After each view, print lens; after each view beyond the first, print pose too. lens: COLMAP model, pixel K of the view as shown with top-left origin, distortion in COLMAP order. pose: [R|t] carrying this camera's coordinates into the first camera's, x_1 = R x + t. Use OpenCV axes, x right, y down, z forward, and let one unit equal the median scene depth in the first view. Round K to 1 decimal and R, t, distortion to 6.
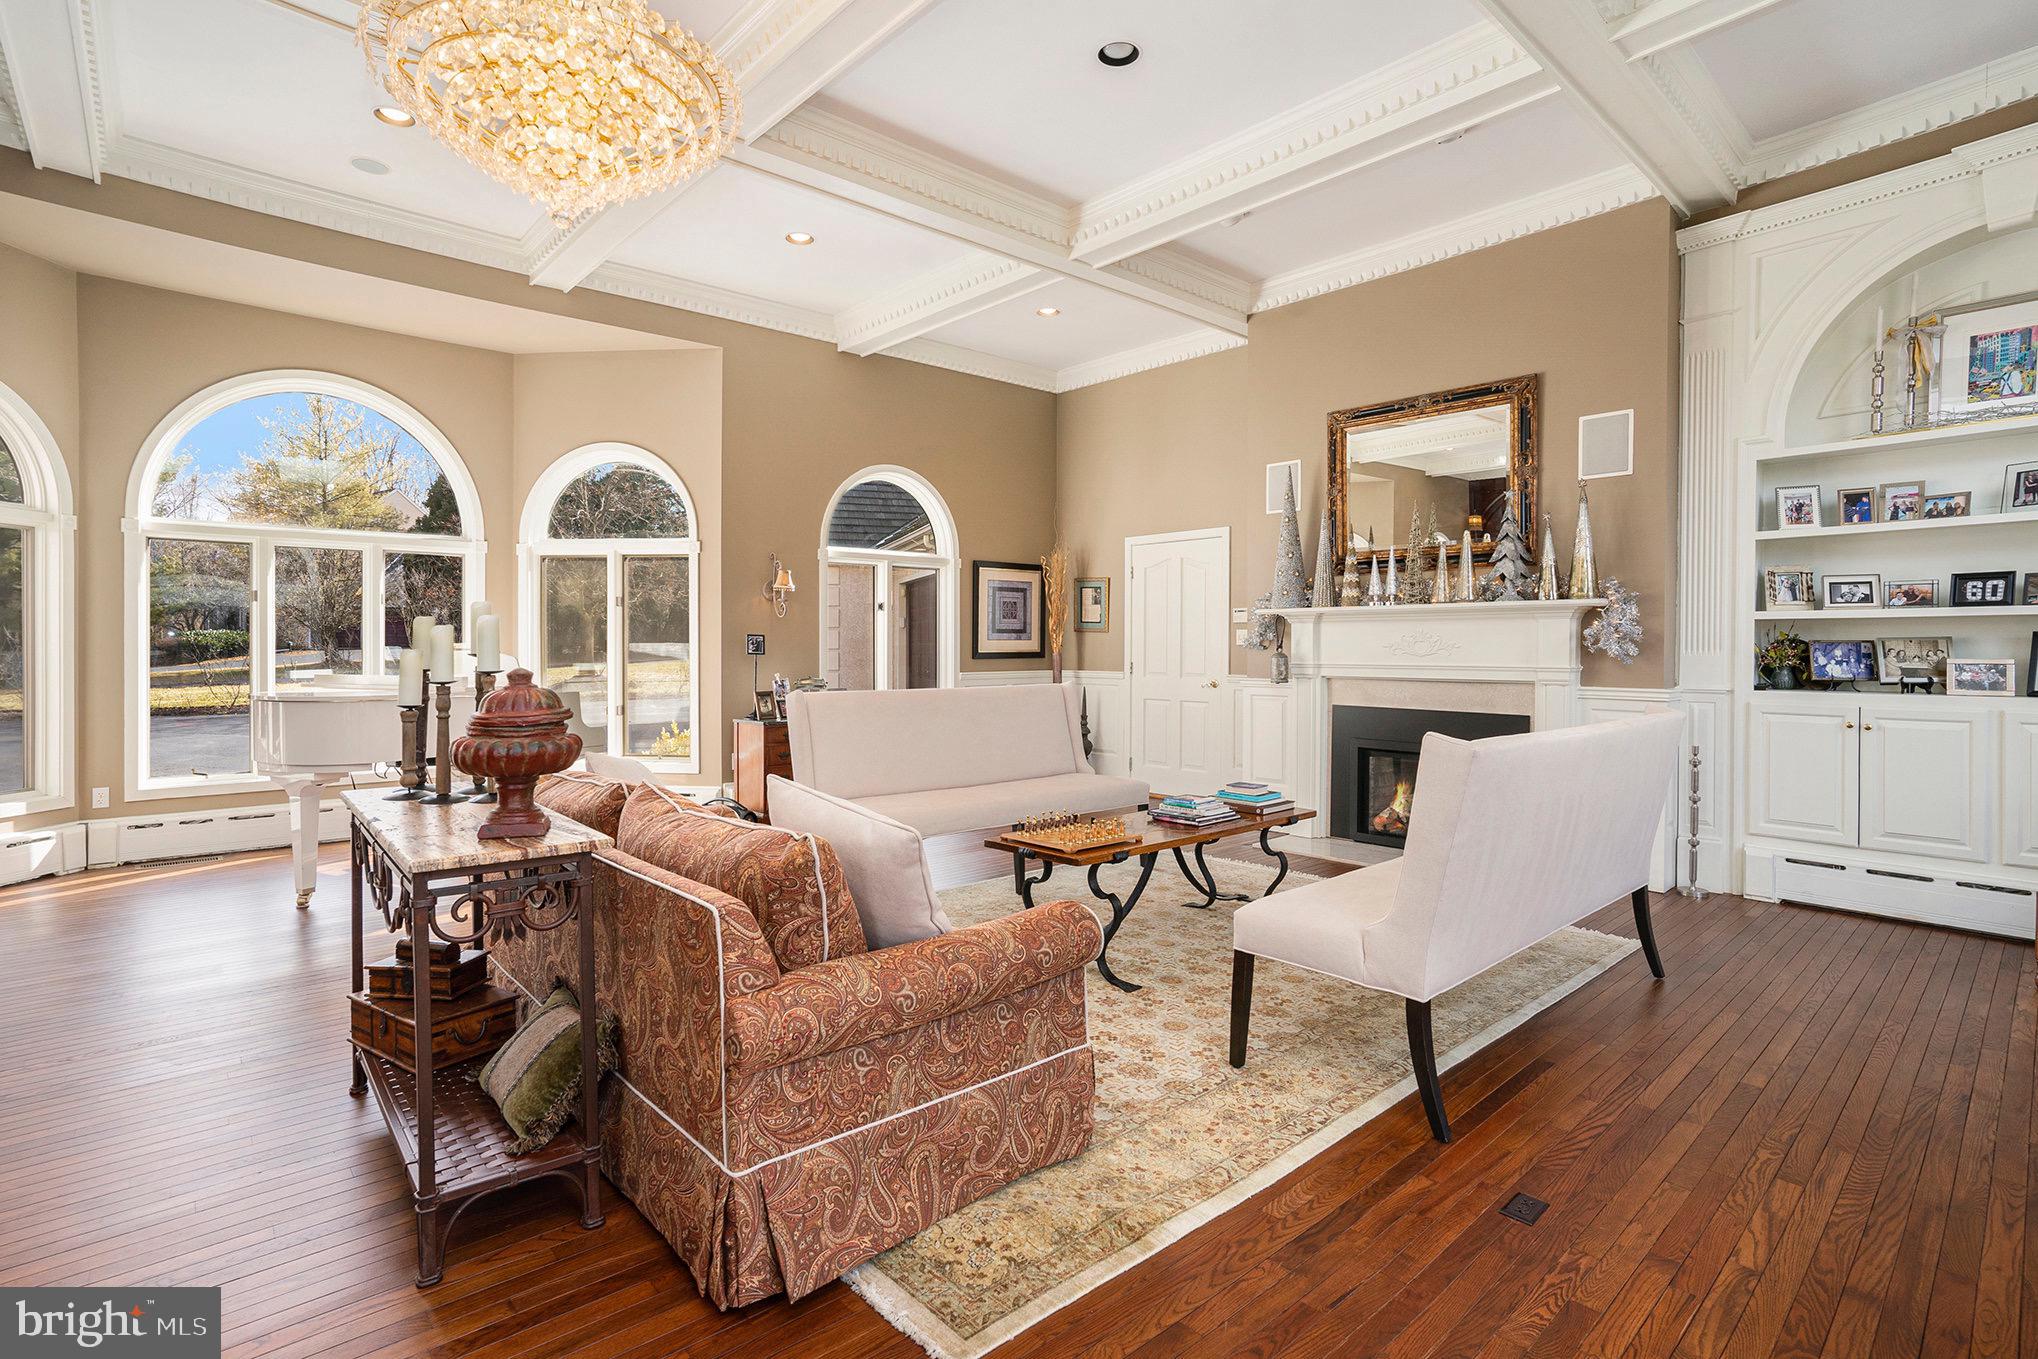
lens RADIAL K [[985.0, 0, 1024.8], [0, 985.0, 670.0], [0, 0, 1]] dist [0.002957, 0.002429]
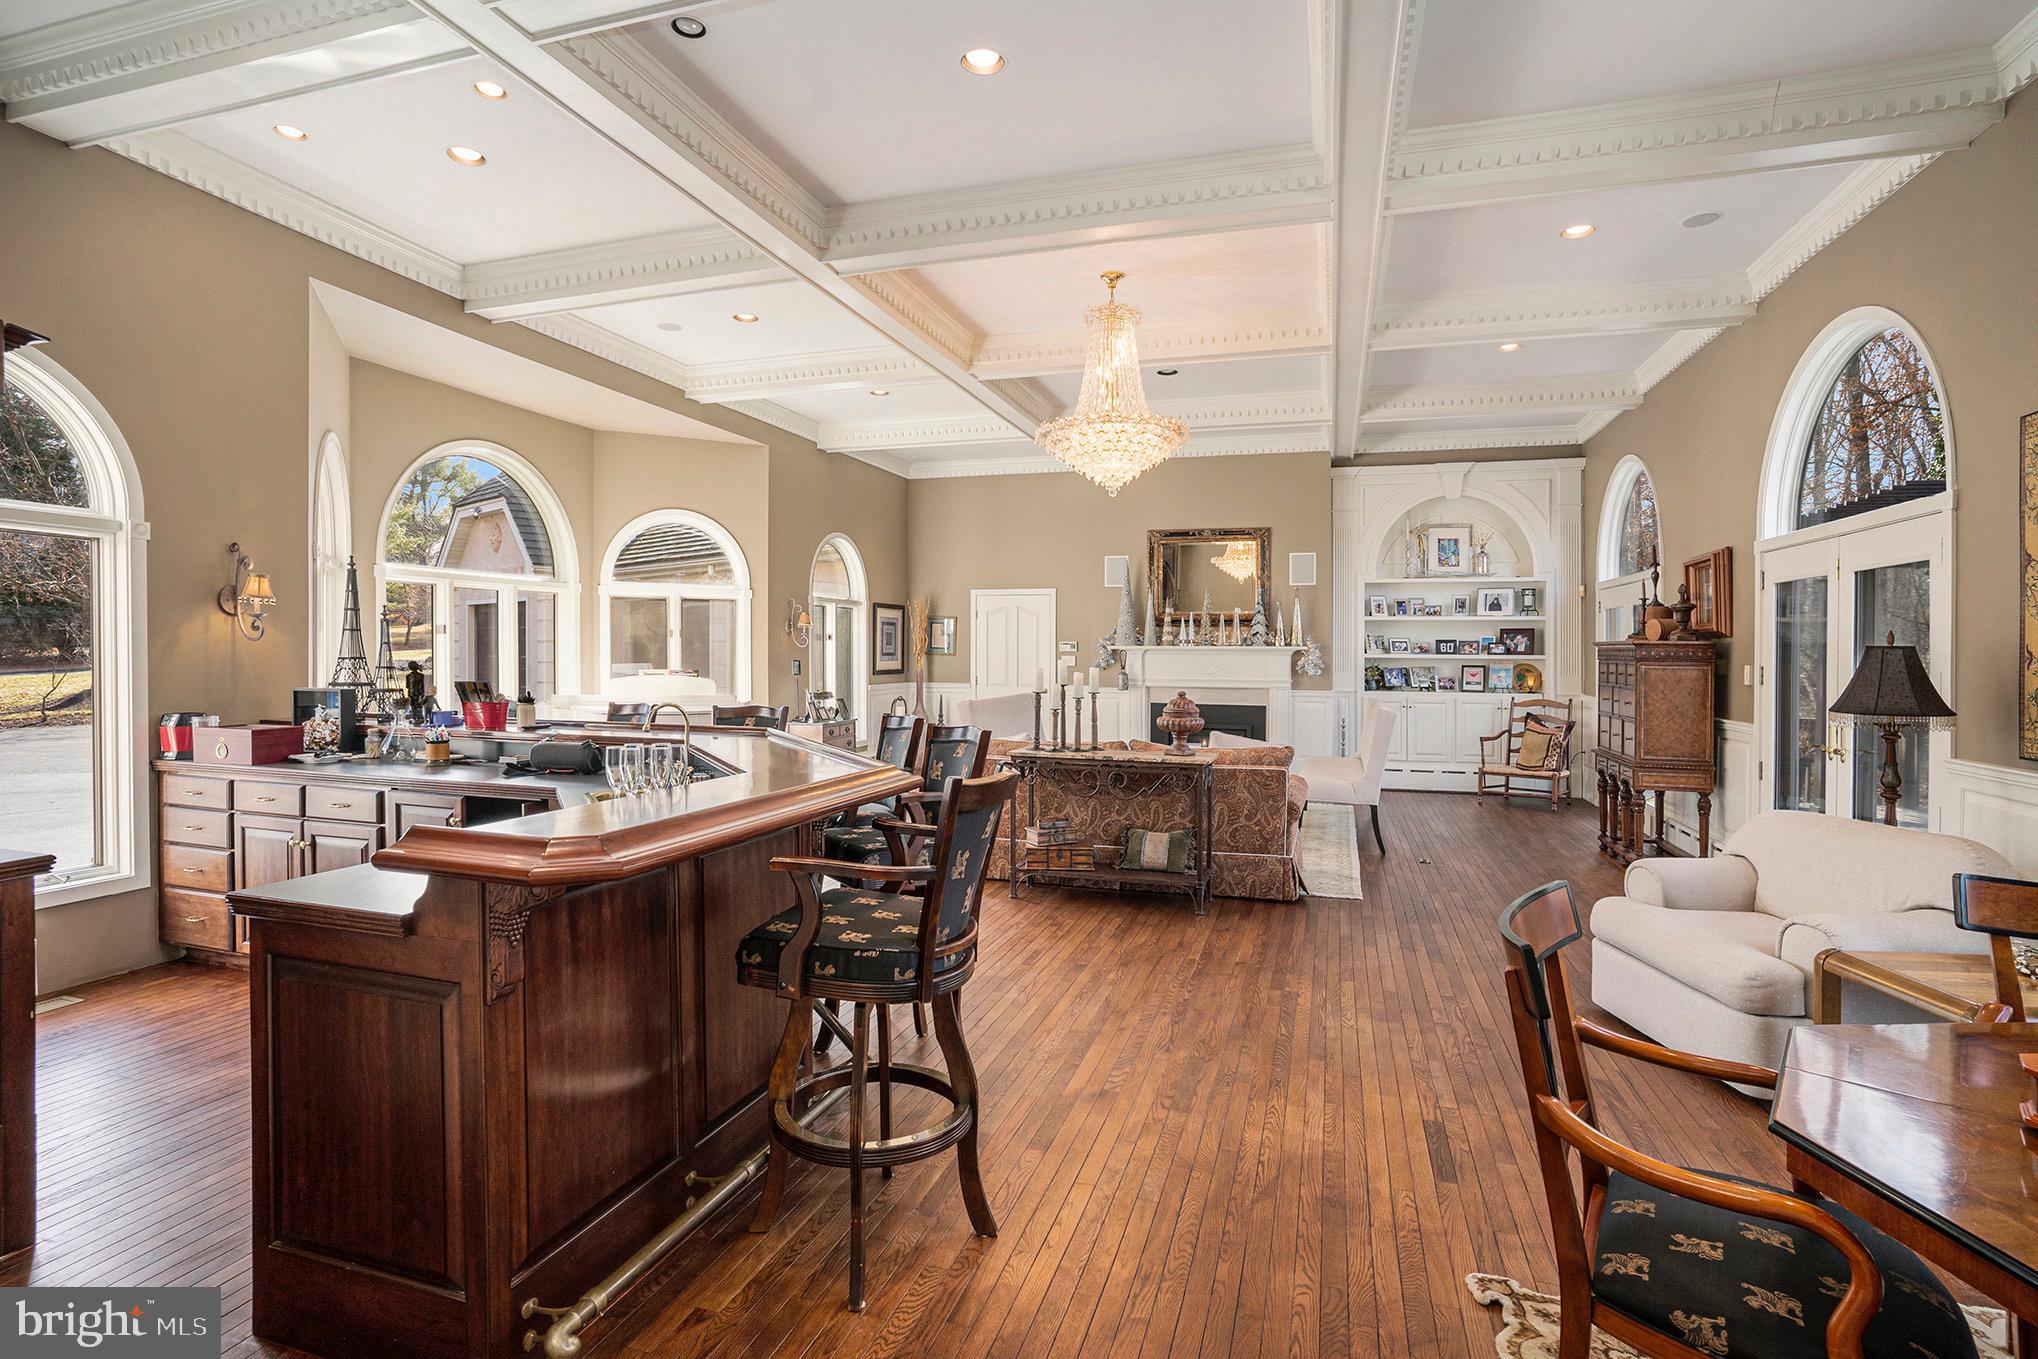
lens RADIAL K [[985.0, 0, 1014.9], [0, 985.0, 671.1], [0, 0, 1]] dist [0.002957, 0.002429]
pose [[0.863290, -0.004079, 0.504691, -0.872955], [0.005932, 0.999980, -0.002064, -0.020255], [-0.504673, 0.004776, 0.863298, -0.401660]]
